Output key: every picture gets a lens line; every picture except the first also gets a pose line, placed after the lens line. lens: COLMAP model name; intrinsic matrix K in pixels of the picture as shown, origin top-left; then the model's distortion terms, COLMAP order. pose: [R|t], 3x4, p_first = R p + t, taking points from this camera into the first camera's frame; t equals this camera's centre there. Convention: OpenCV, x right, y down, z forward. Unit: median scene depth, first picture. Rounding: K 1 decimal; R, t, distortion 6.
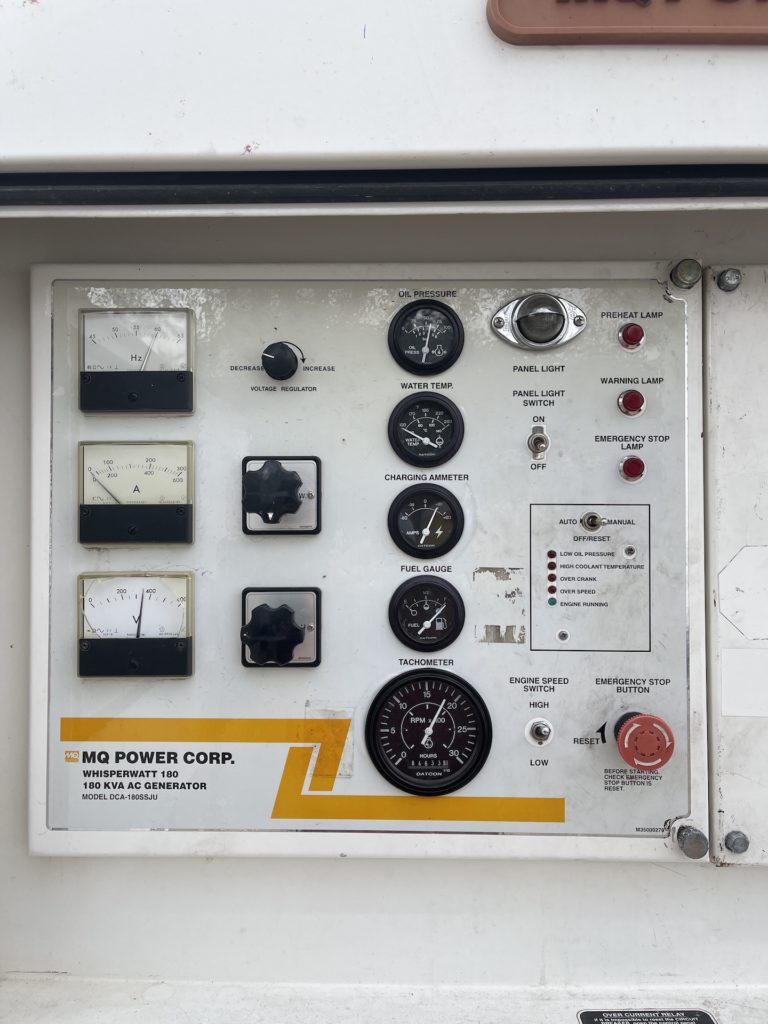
lens RADIAL K [[780.9, 0, 358.9], [0, 780.9, 512.8], [0, 0, 1]] dist [0.043897, -0.028904]
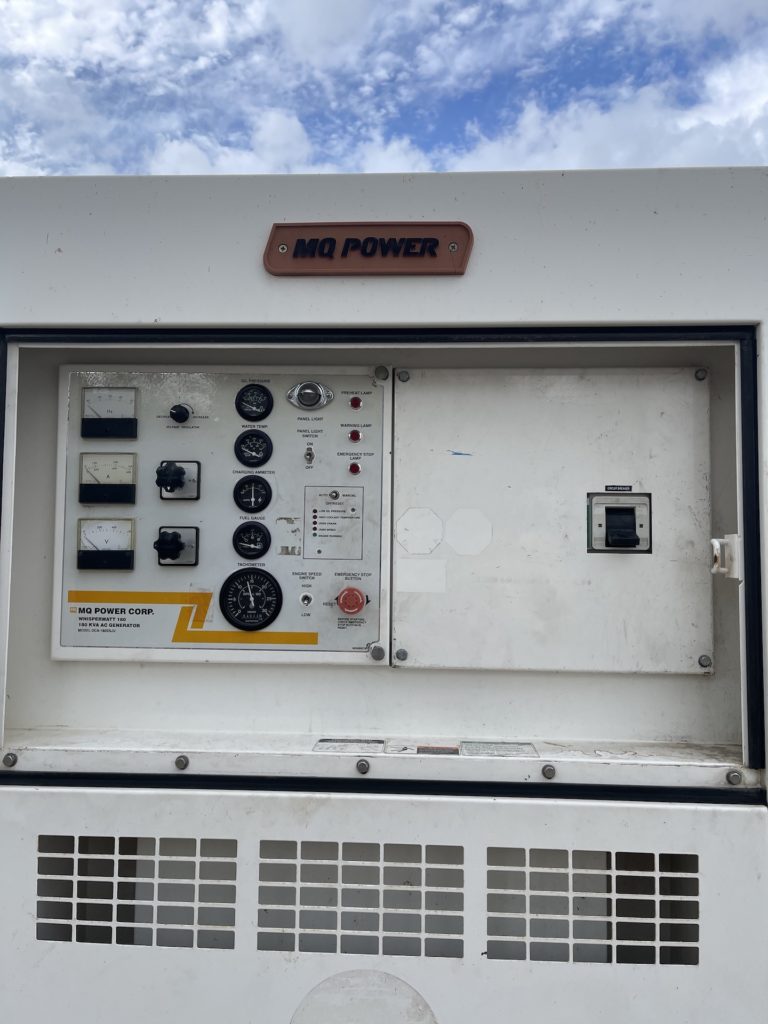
lens RADIAL K [[780.9, 0, 387.2], [0, 780.9, 513.3], [0, 0, 1]] dist [0.043897, -0.028904]
pose [[0.999761, 0.010658, -0.019078, 0.468561], [-0.011342, 0.999282, -0.036137, 0.128225], [0.018679, 0.036344, 0.999165, -0.988629]]
